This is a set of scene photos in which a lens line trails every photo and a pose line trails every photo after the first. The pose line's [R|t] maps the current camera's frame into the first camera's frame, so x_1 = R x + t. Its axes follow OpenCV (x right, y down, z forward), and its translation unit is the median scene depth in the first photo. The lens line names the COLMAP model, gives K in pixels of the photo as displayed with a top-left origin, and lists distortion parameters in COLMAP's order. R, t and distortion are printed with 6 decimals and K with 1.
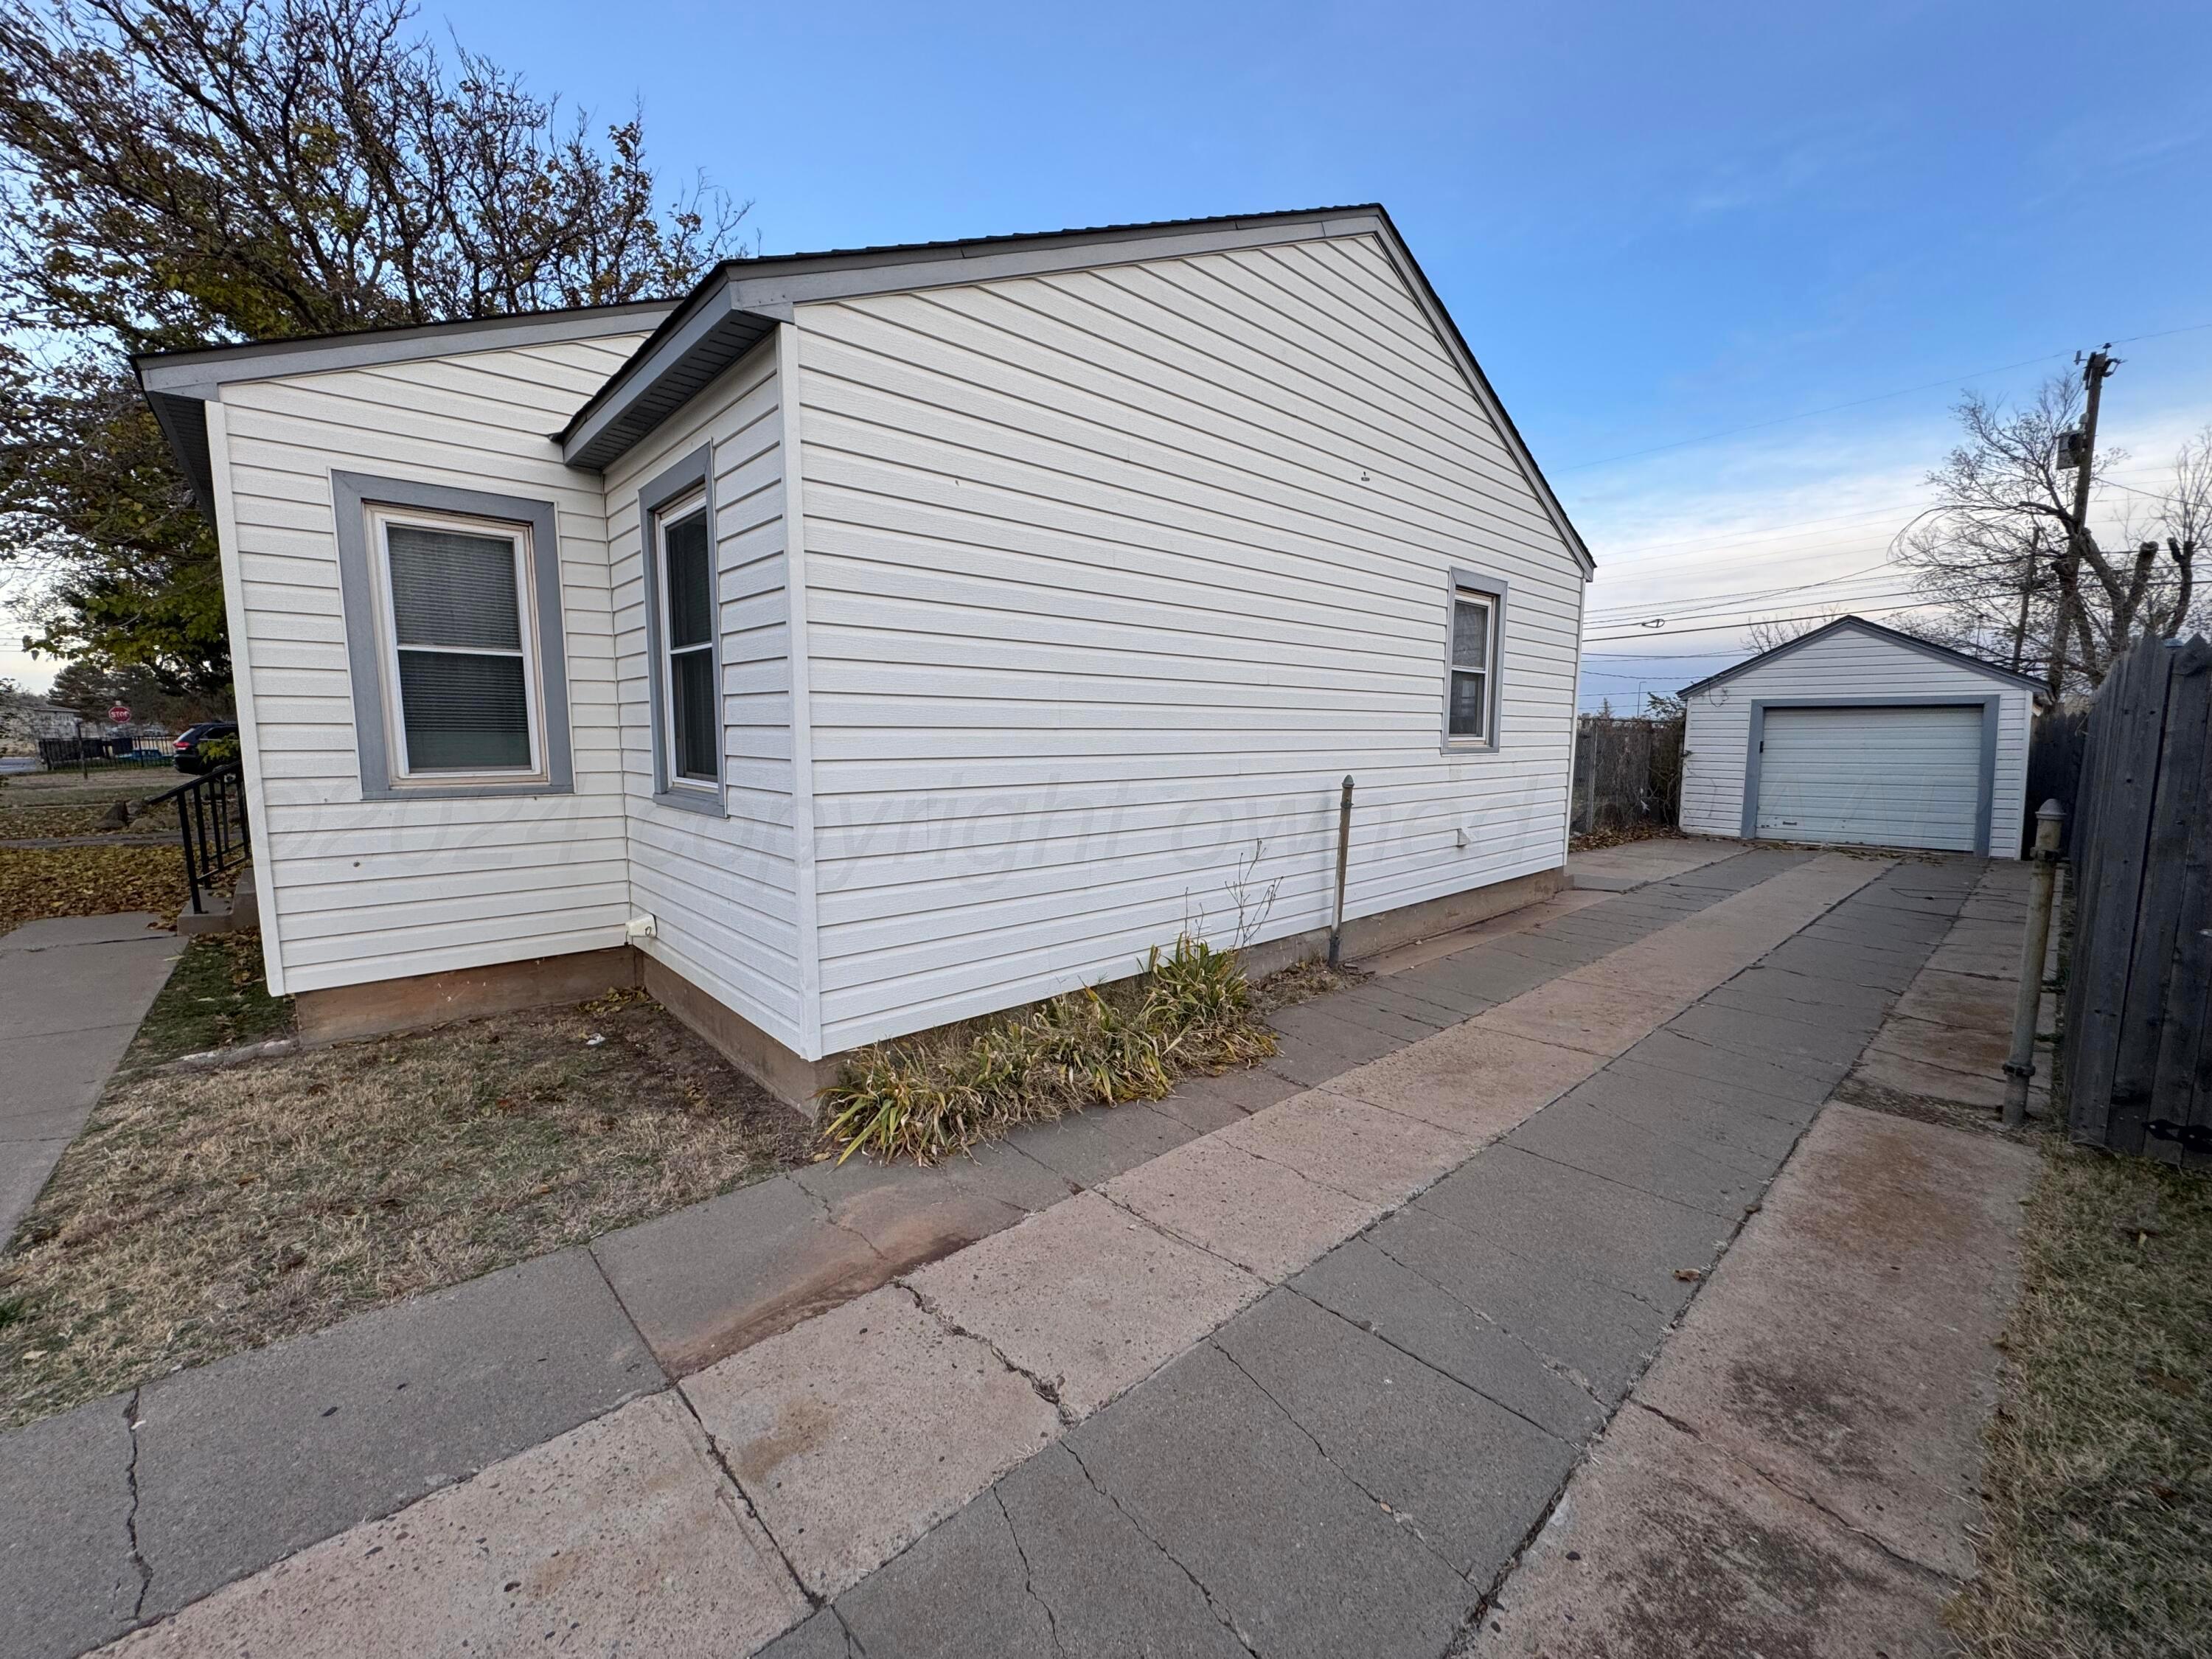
lens RADIAL K [[882.4, 0, 1101.6], [0, 882.4, 840.6], [0, 0, 1]] dist [-0.002473, 0.000776]
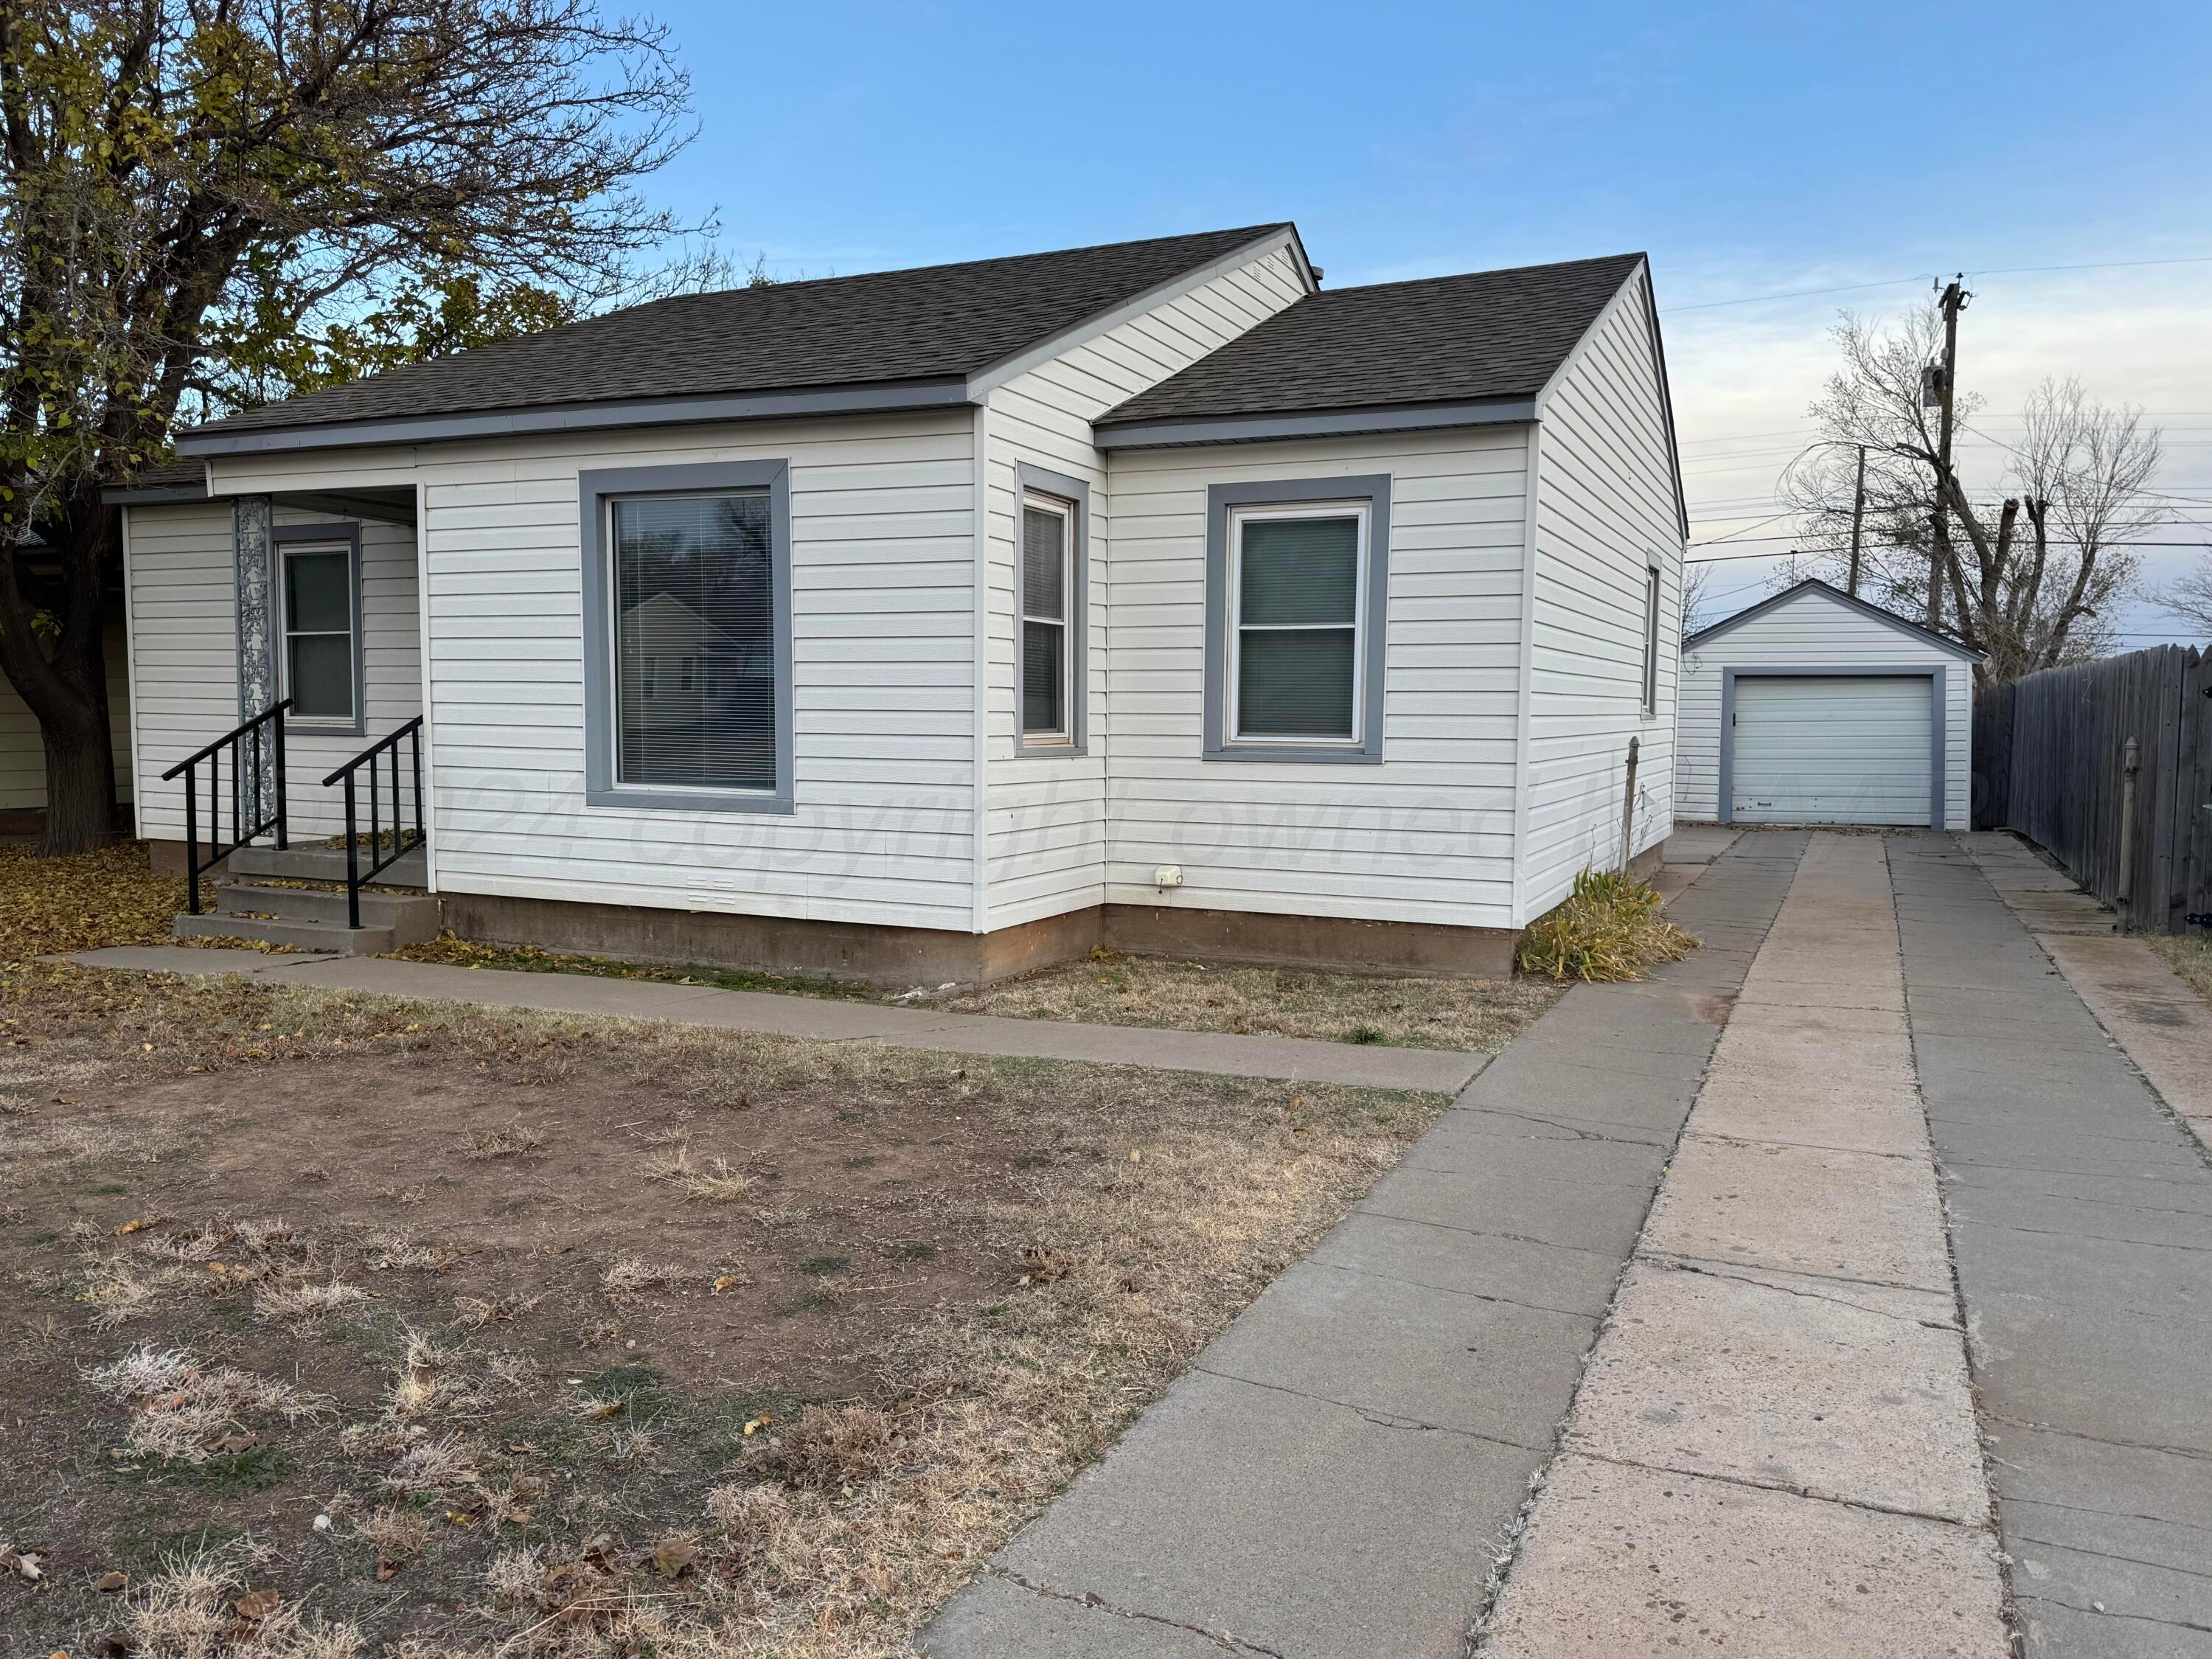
lens RADIAL K [[1625.4, 0, 1111.3], [0, 1625.4, 841.4], [0, 0, 1]] dist [0.034373, -0.013459]
pose [[0.922949, -0.029779, 0.383768, -0.460562], [0.044961, 0.998518, -0.030649, 0.038158], [-0.382287, 0.045542, 0.922921, -0.274787]]
